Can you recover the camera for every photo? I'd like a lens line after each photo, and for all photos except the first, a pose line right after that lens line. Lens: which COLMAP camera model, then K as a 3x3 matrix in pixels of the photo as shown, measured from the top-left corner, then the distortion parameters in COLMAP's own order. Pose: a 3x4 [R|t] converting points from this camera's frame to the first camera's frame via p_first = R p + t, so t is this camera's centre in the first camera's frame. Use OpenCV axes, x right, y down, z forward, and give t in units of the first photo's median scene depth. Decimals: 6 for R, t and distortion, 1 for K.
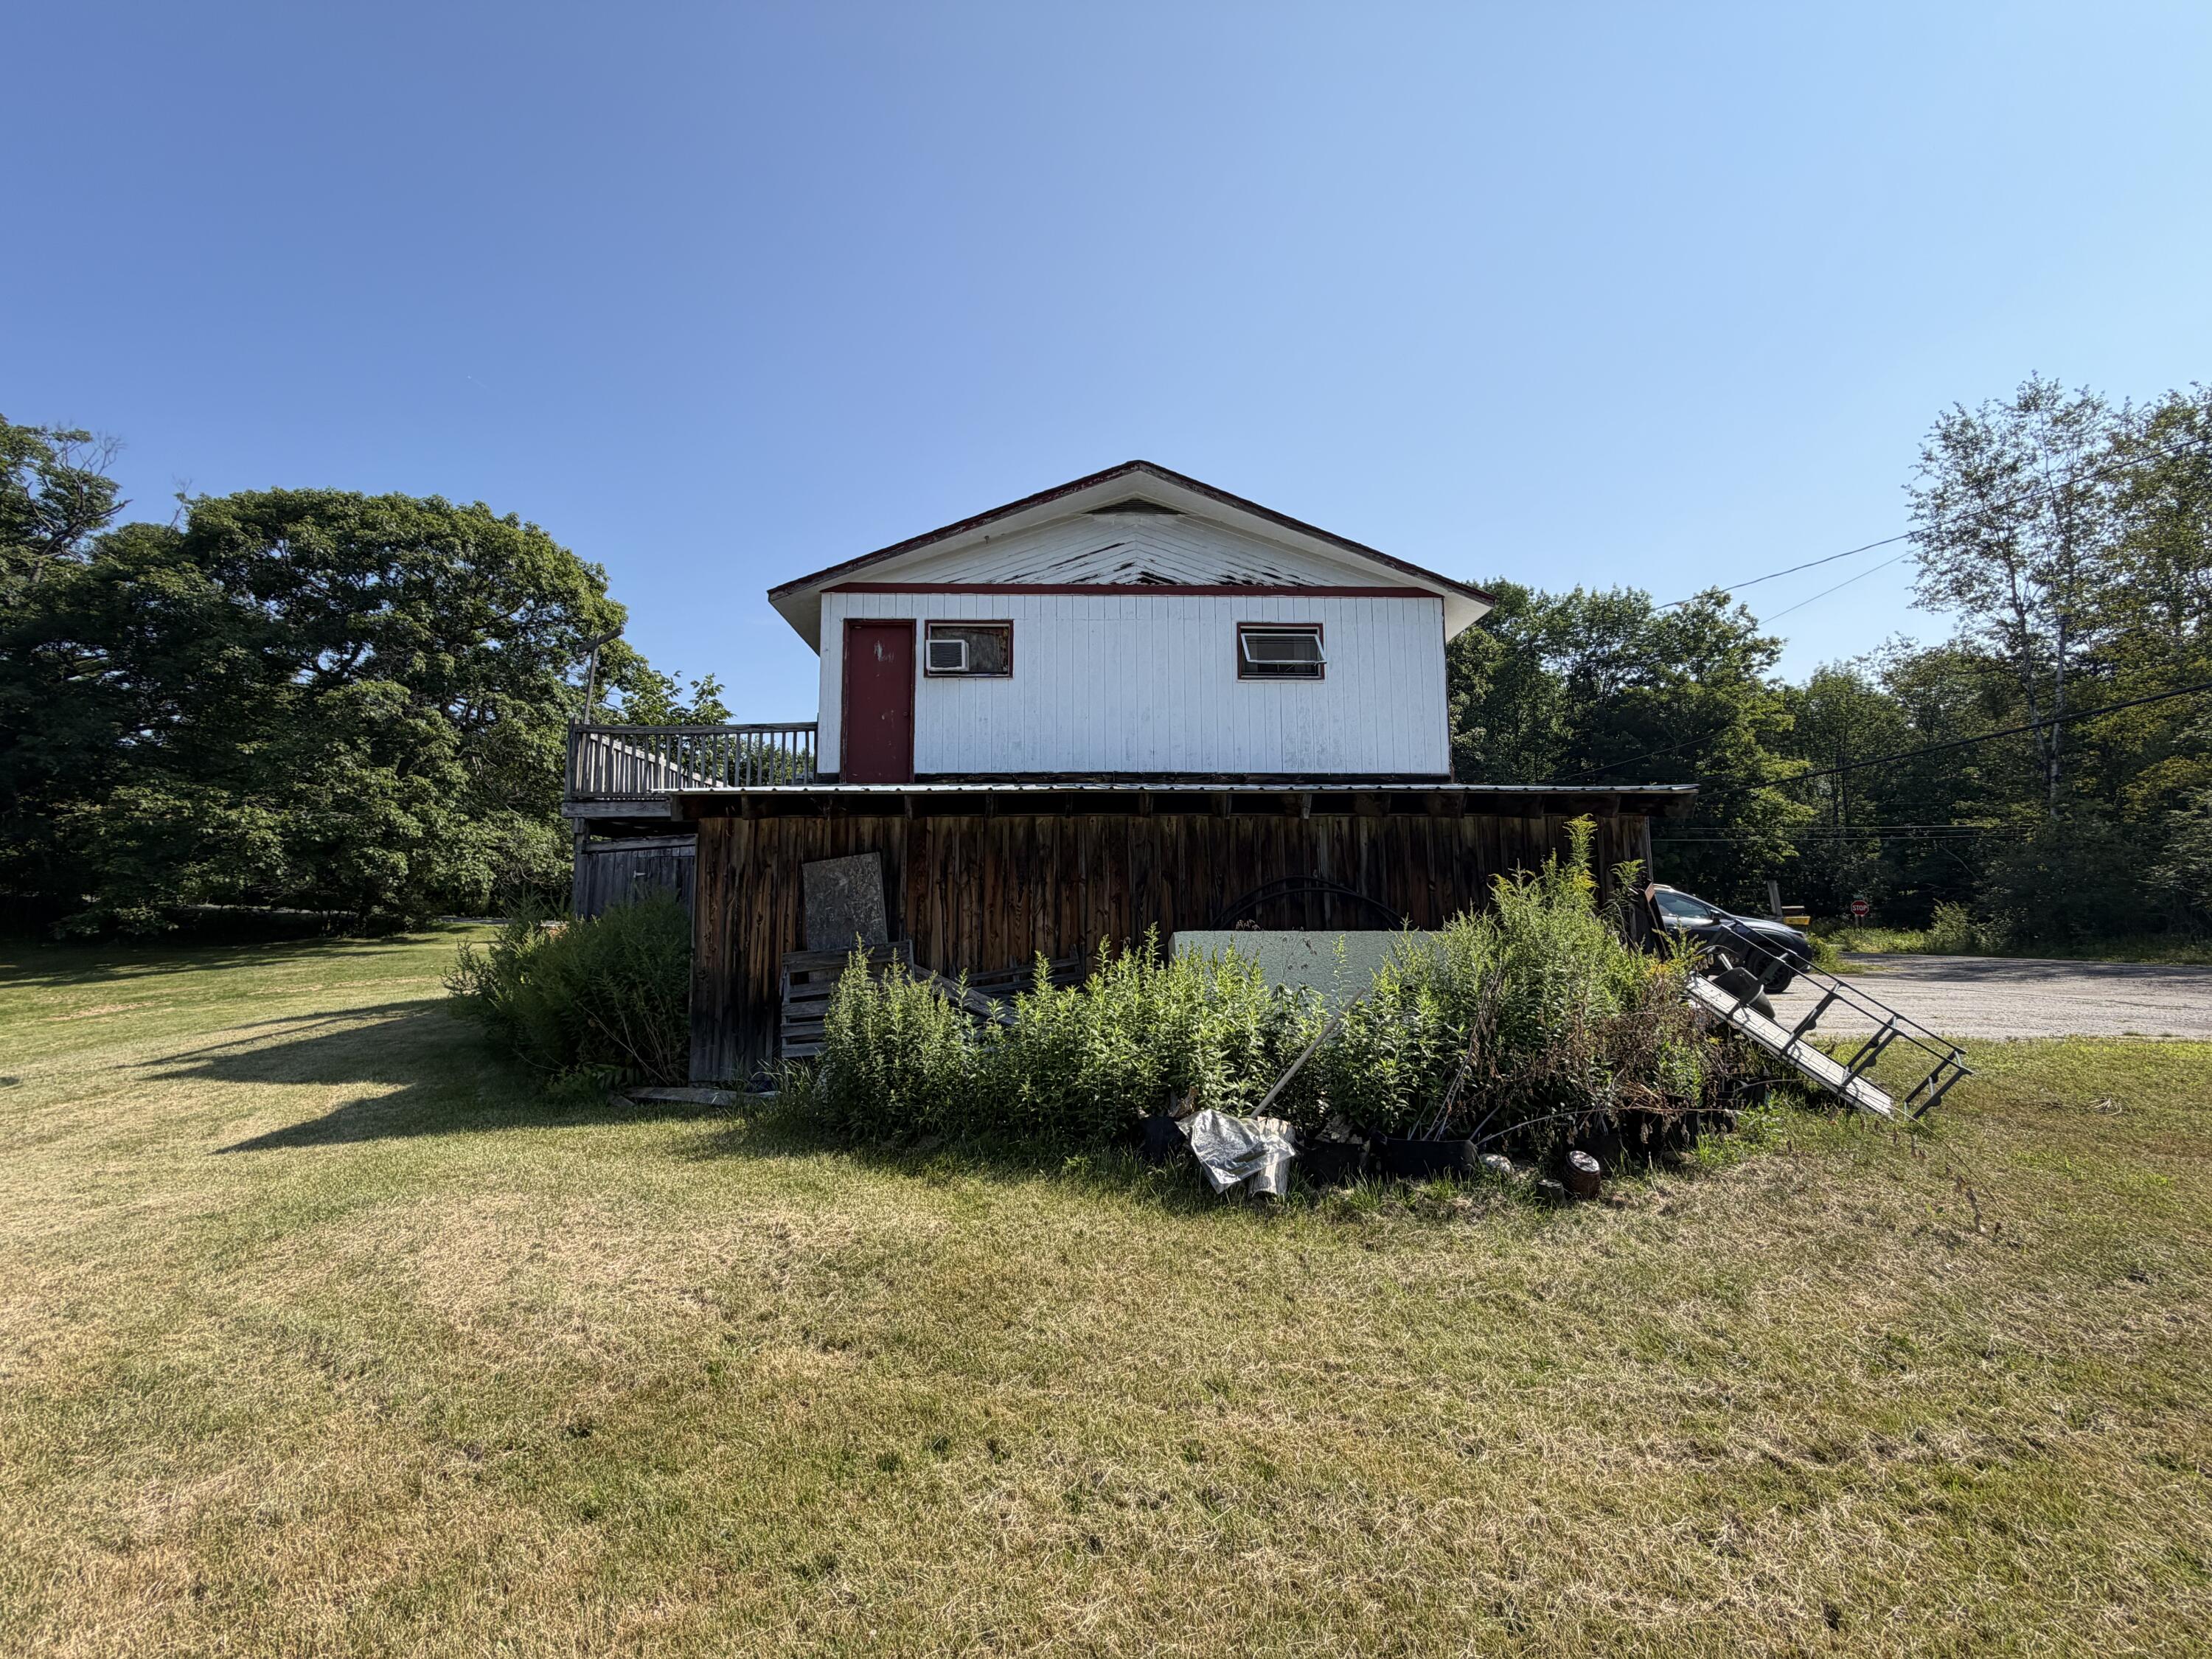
lens RADIAL K [[875.5, 0, 1102.8], [0, 875.5, 830.3], [0, 0, 1]] dist [0.000626, 0.000063]
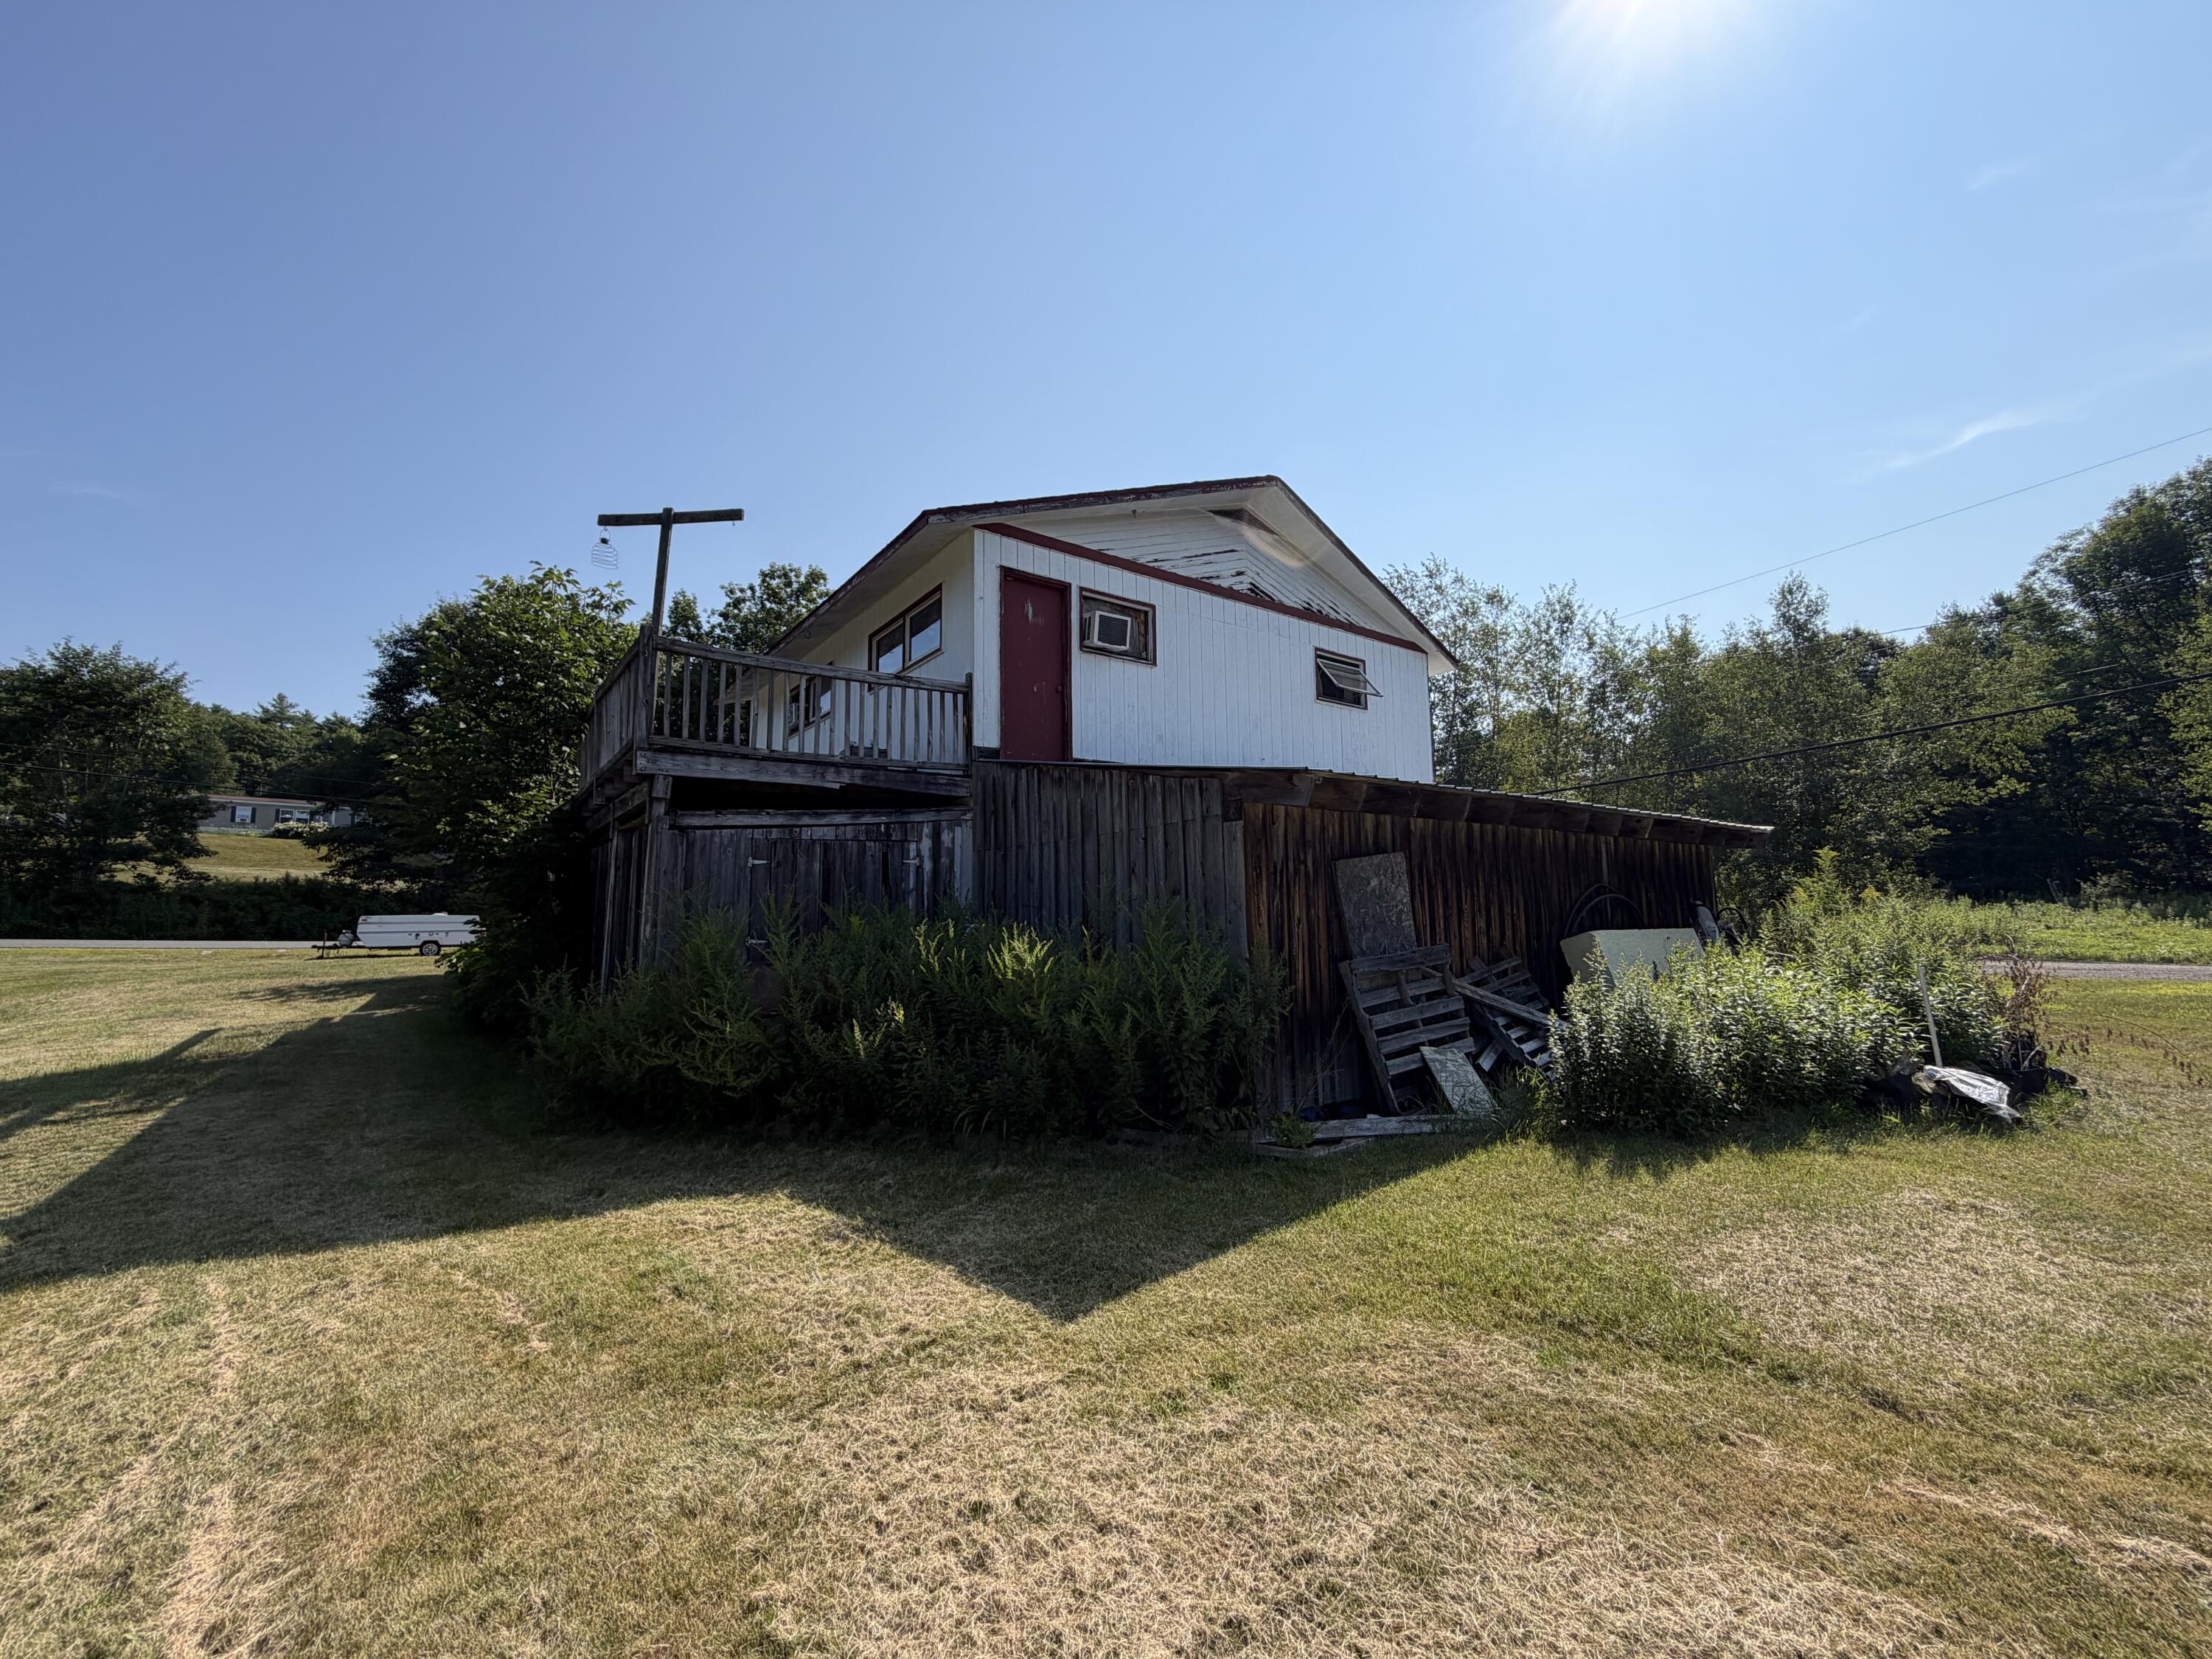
lens RADIAL K [[875.5, 0, 1103.1], [0, 875.5, 824.3], [0, 0, 1]] dist [0.000626, 0.000063]
pose [[0.829105, 0.054467, 0.556433, -0.665142], [-0.049954, 0.998480, -0.023304, 0.021147], [-0.556856, -0.008475, 0.830565, 0.243846]]
